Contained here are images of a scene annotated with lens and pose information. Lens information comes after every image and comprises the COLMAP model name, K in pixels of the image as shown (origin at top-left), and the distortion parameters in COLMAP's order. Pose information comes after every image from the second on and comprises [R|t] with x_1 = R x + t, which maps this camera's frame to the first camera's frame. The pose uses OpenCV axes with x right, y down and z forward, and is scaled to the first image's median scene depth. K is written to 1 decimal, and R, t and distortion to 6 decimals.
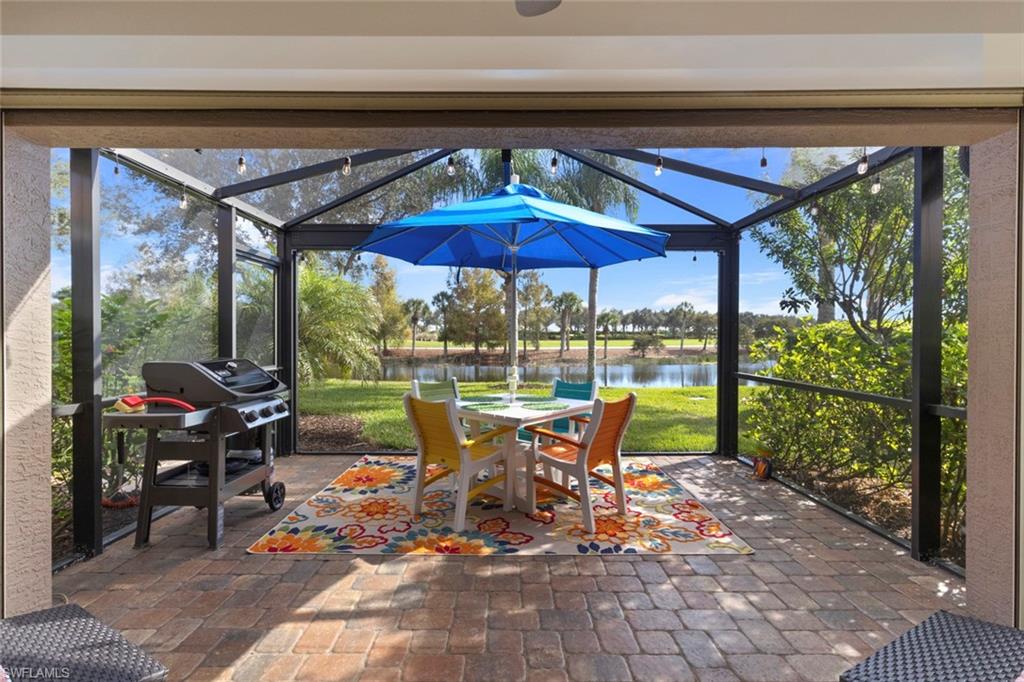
lens RADIAL K [[472.8, 0, 507.3], [0, 472.8, 341.5], [0, 0, 1]] dist [0.001362, 0.003641]
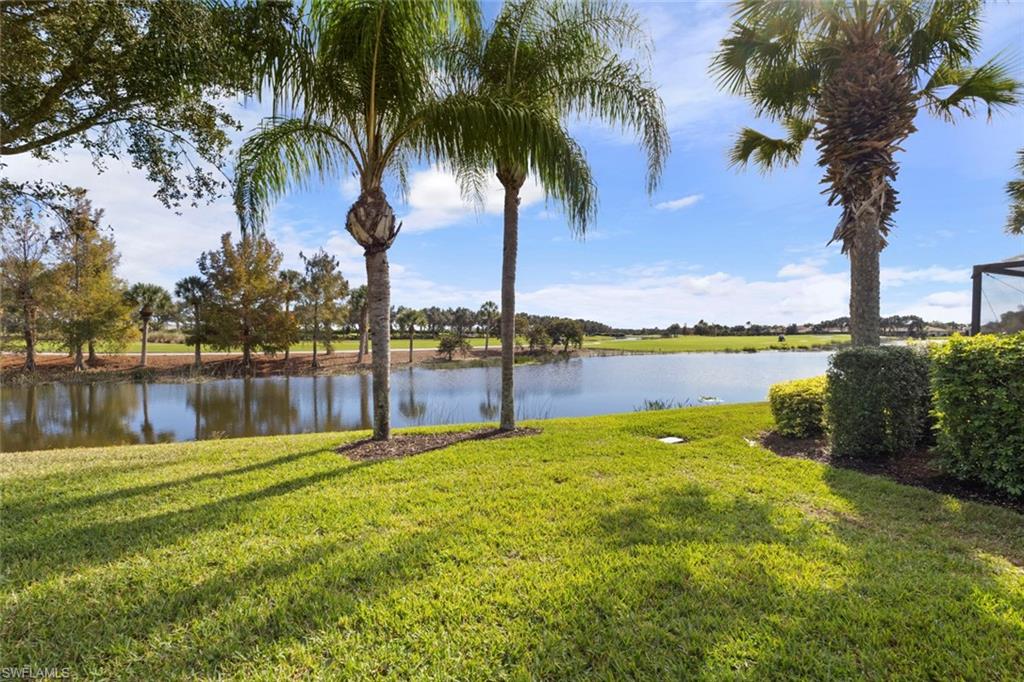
lens RADIAL K [[472.8, 0, 509.3], [0, 472.8, 336.4], [0, 0, 1]] dist [0.001362, 0.003641]
pose [[0.891682, -0.003434, 0.452649, -0.031048], [0.006551, 0.999964, -0.005318, -0.005972], [-0.452614, 0.007708, 0.891673, 0.118585]]
